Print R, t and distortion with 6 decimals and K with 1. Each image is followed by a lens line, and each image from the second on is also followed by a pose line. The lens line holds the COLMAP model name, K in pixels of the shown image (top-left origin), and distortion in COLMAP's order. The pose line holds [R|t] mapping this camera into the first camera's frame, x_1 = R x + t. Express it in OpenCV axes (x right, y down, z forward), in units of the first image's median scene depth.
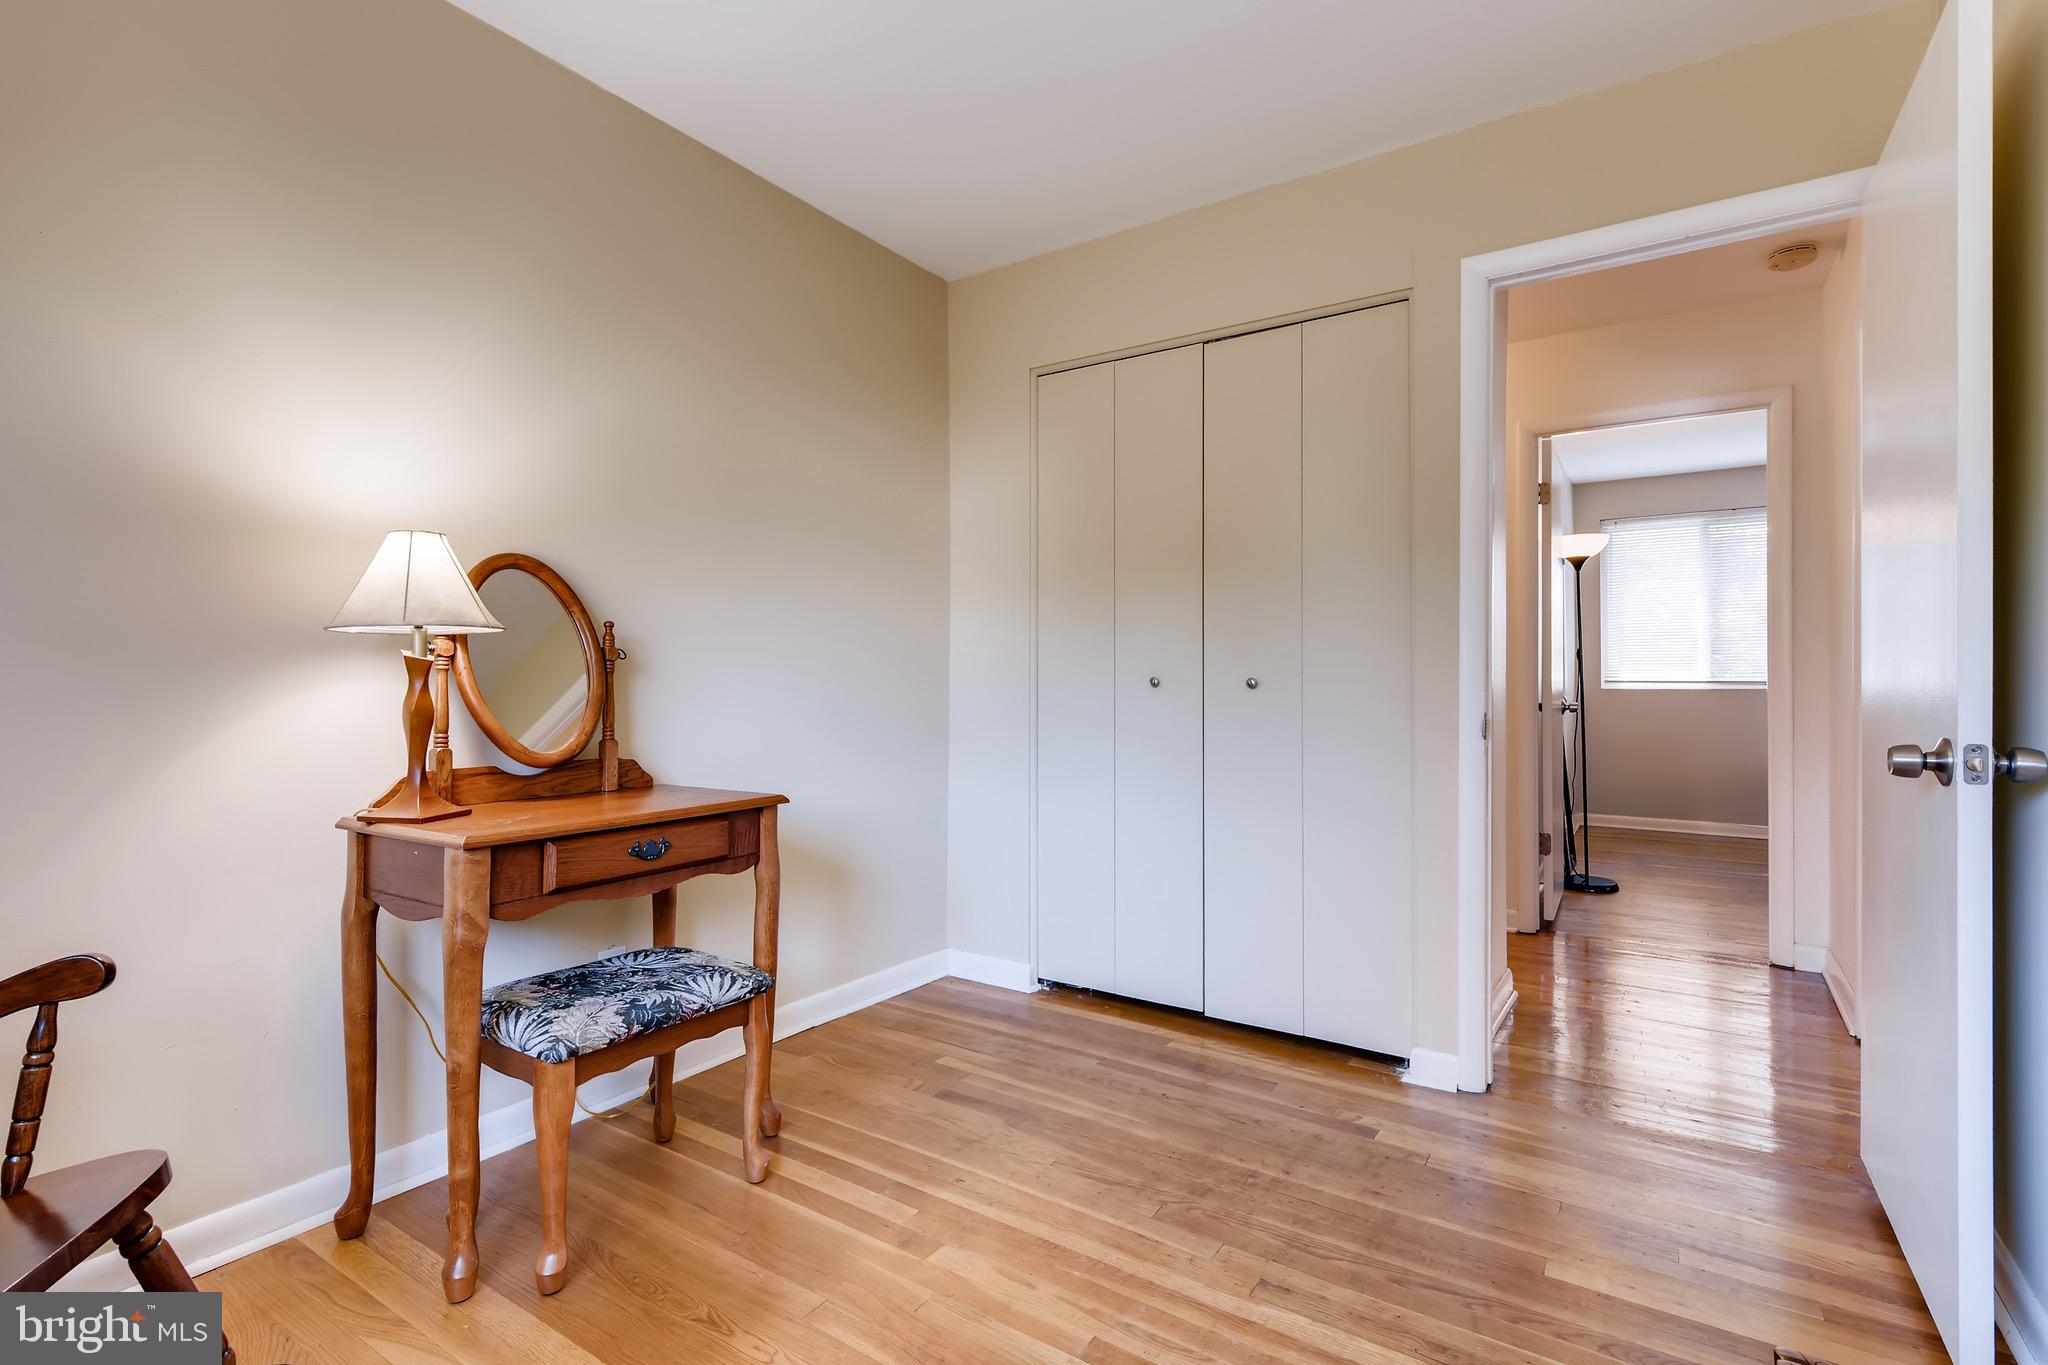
lens RADIAL K [[957.5, 0, 1031.2], [0, 957.5, 683.0], [0, 0, 1]] dist [0.015268, -0.005948]
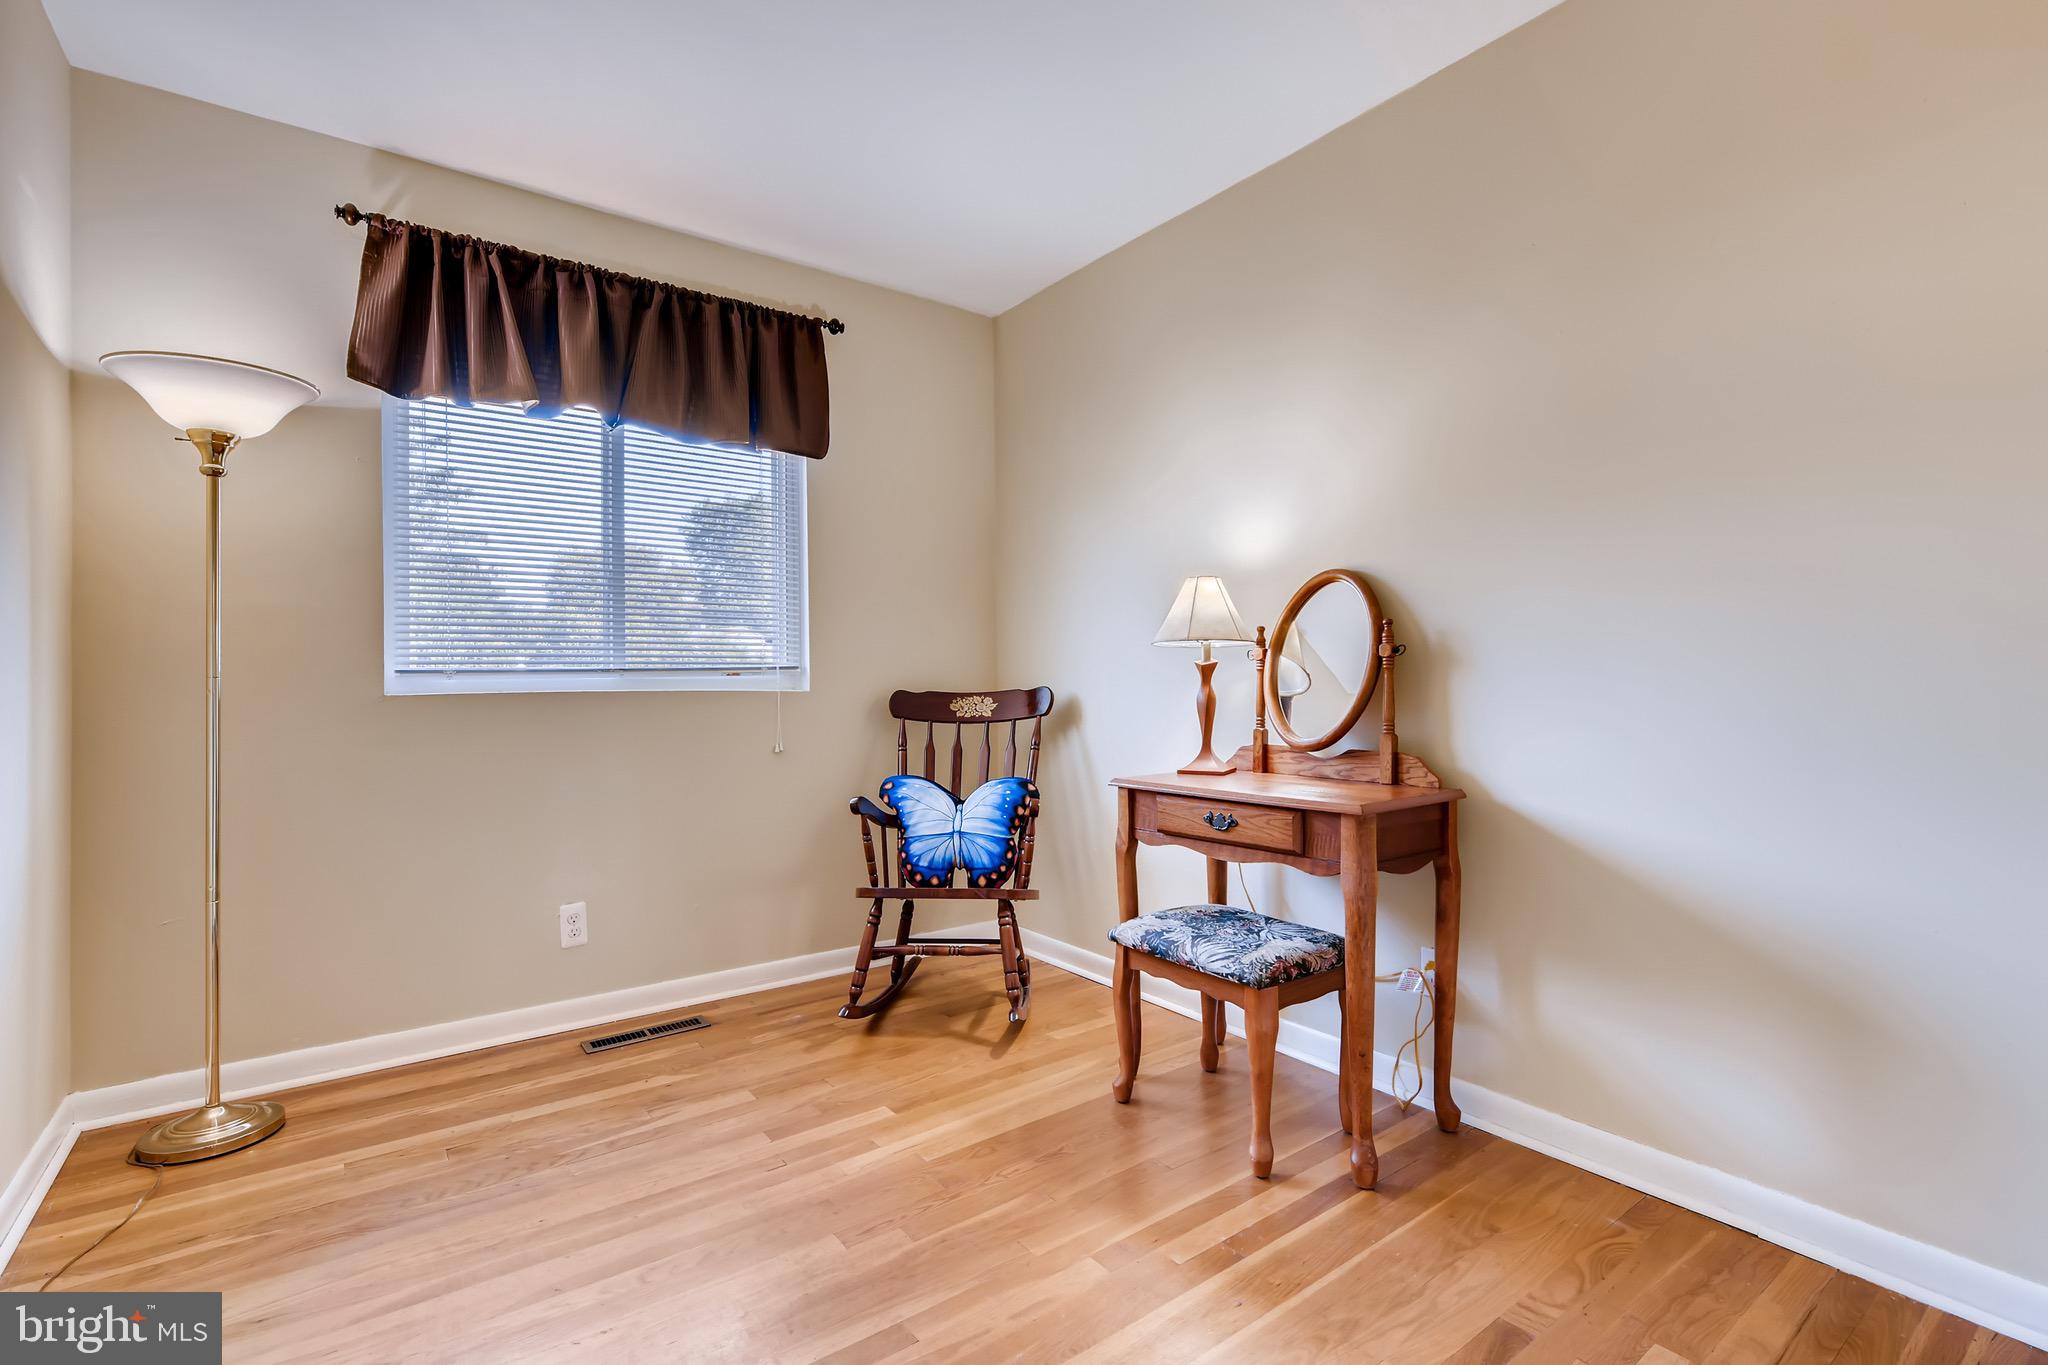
lens RADIAL K [[957.5, 0, 1031.2], [0, 957.5, 683.0], [0, 0, 1]] dist [0.015268, -0.005948]
pose [[-0.335581, 0.001387, -0.942010, 0.750072], [0.004663, 0.999989, -0.000188, 0.003914], [0.942000, -0.004456, -0.335584, 1.130734]]
